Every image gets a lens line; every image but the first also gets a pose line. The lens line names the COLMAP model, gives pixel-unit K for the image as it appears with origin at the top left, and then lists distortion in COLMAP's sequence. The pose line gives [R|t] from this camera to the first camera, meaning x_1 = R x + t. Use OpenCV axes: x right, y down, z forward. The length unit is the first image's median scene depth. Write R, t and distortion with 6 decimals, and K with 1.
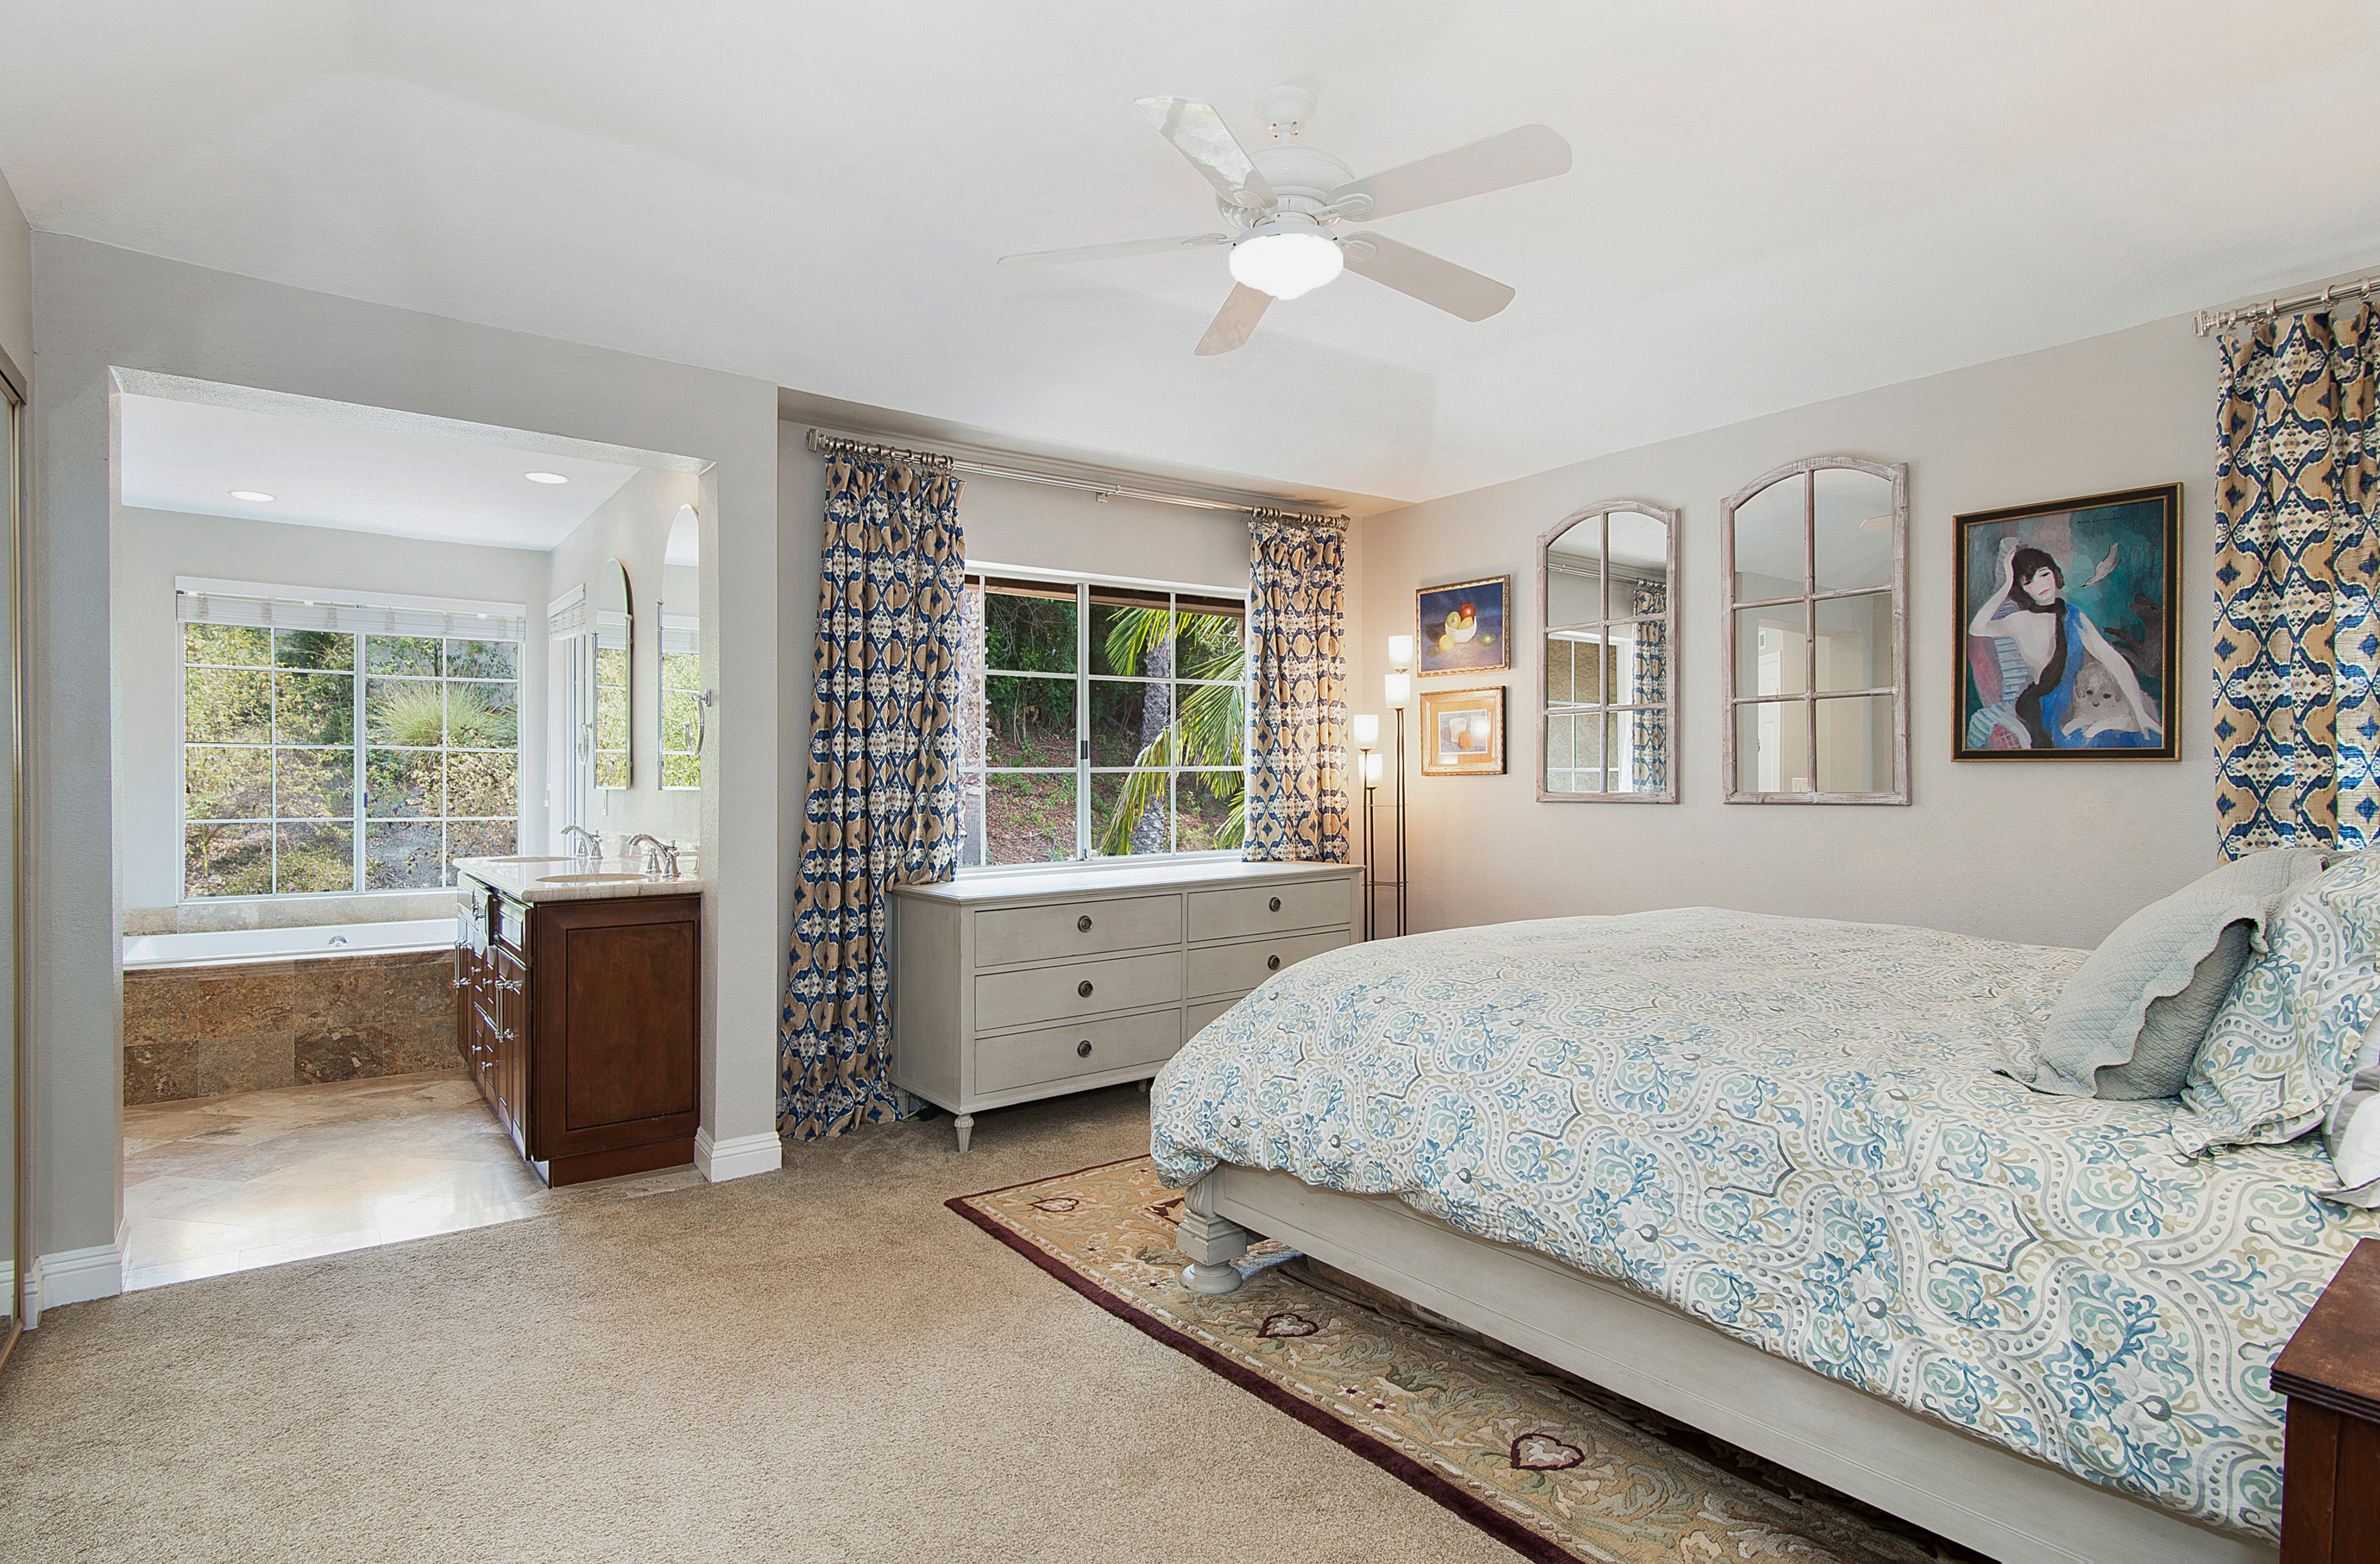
lens RADIAL K [[1204.8, 0, 1190.0], [0, 1204.8, 782.0], [0, 0, 1]] dist [-0.060014, 0.000309]
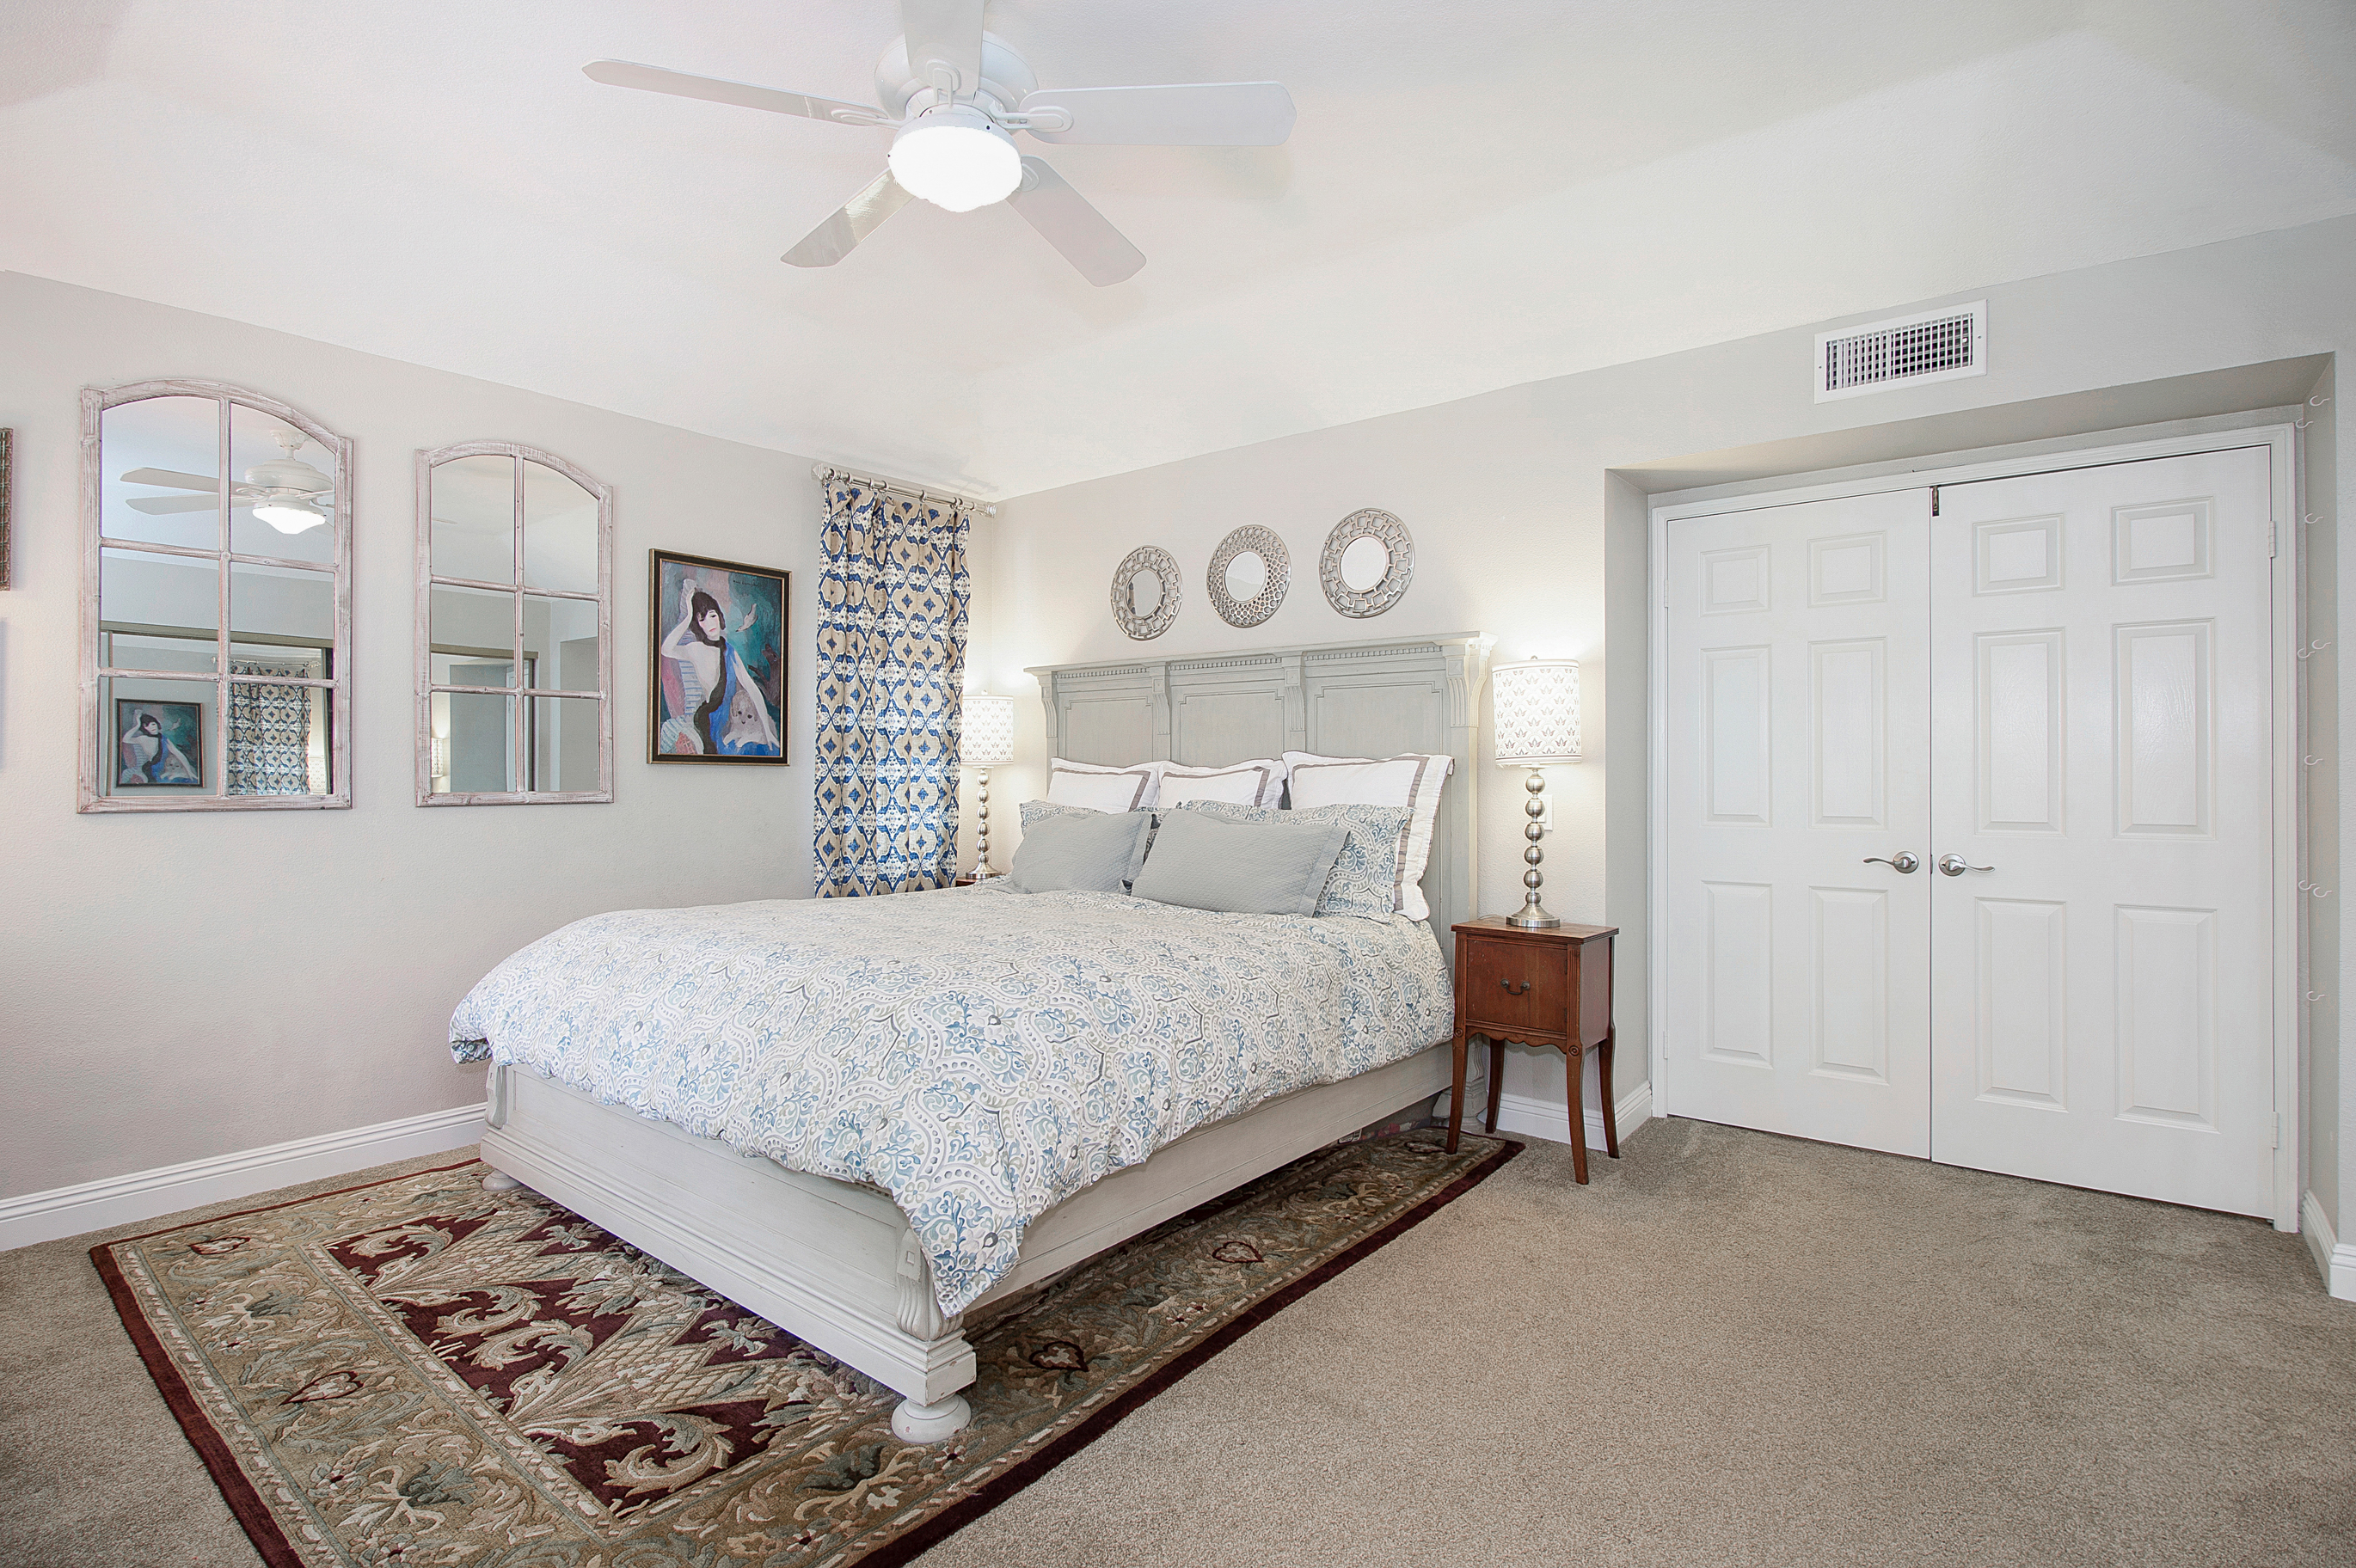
lens RADIAL K [[1129.3, 0, 1178.0], [0, 1129.3, 784.0], [0, 0, 1]] dist [-0.014652, -0.000200]
pose [[-0.226872, -0.002884, 0.973920, -0.527420], [0.004299, 0.999983, 0.003962, 0.000738], [-0.973915, 0.005086, -0.226856, 0.725441]]
